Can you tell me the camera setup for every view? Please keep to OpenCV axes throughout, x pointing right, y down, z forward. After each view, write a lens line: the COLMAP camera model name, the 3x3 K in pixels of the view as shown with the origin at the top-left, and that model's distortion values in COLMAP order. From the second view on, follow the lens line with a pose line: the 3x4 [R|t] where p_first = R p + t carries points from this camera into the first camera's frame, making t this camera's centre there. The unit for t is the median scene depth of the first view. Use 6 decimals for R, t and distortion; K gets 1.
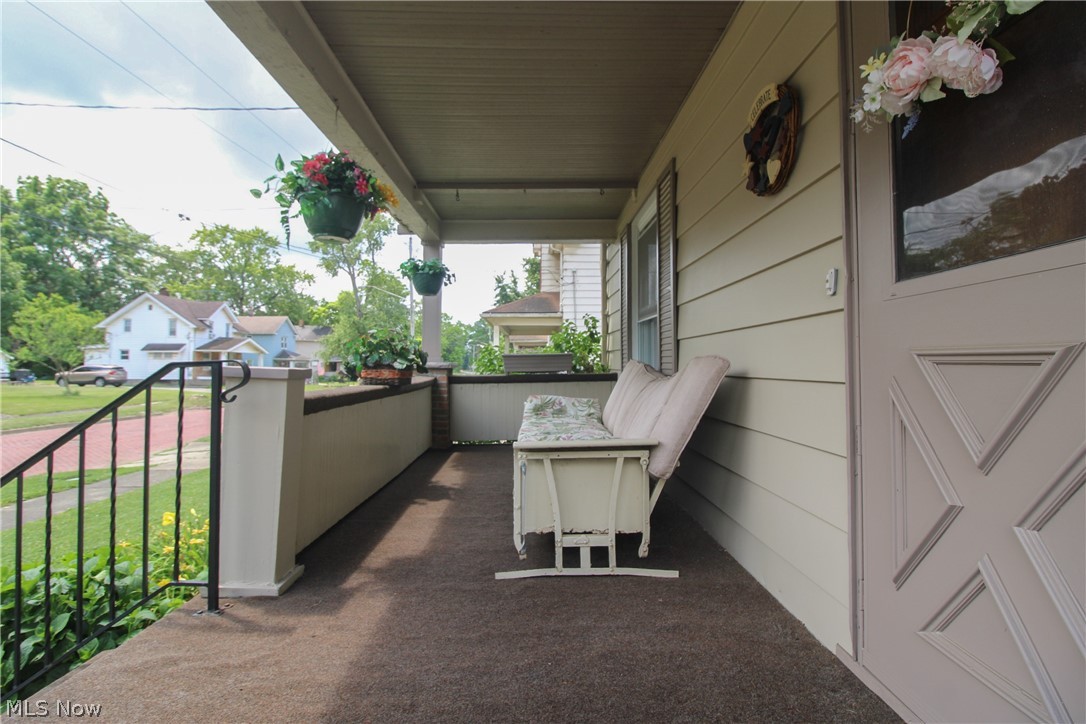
lens RADIAL K [[514.1, 0, 532.0], [0, 514.1, 346.0], [0, 0, 1]] dist [-0.003586, -0.009828]
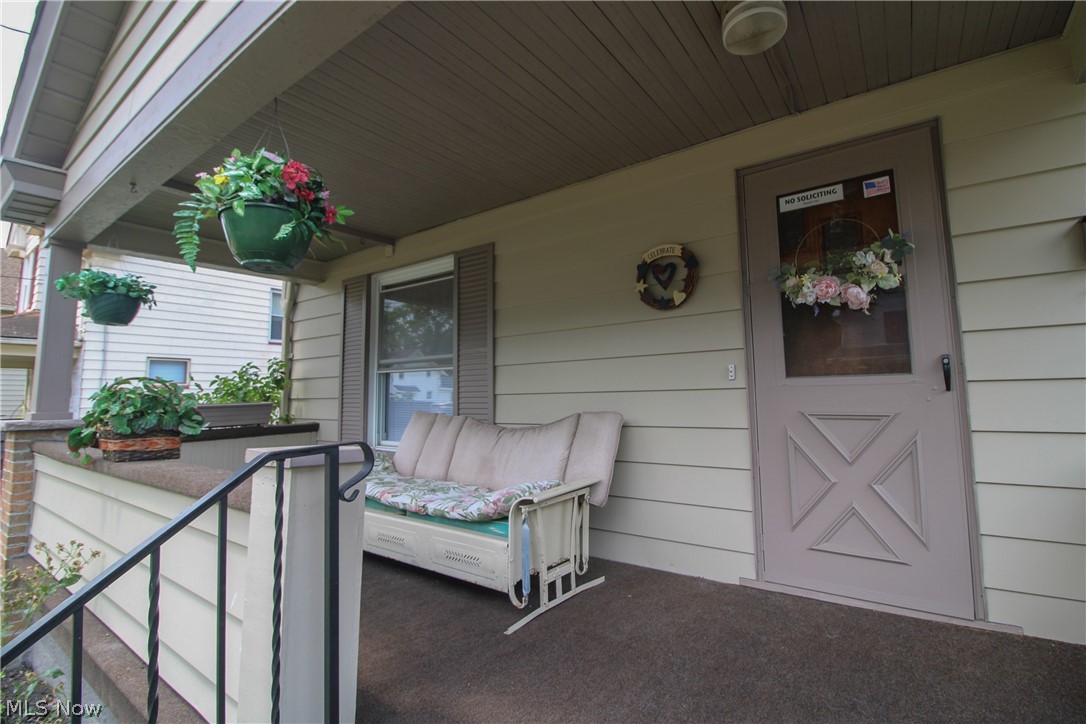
lens RADIAL K [[514.1, 0, 513.7], [0, 514.1, 344.8], [0, 0, 1]] dist [-0.003586, -0.009828]
pose [[0.626554, 0.071920, 0.776052, -0.926330], [-0.011797, 0.996494, -0.082825, -0.044874], [-0.779289, 0.042739, 0.625206, 0.324072]]
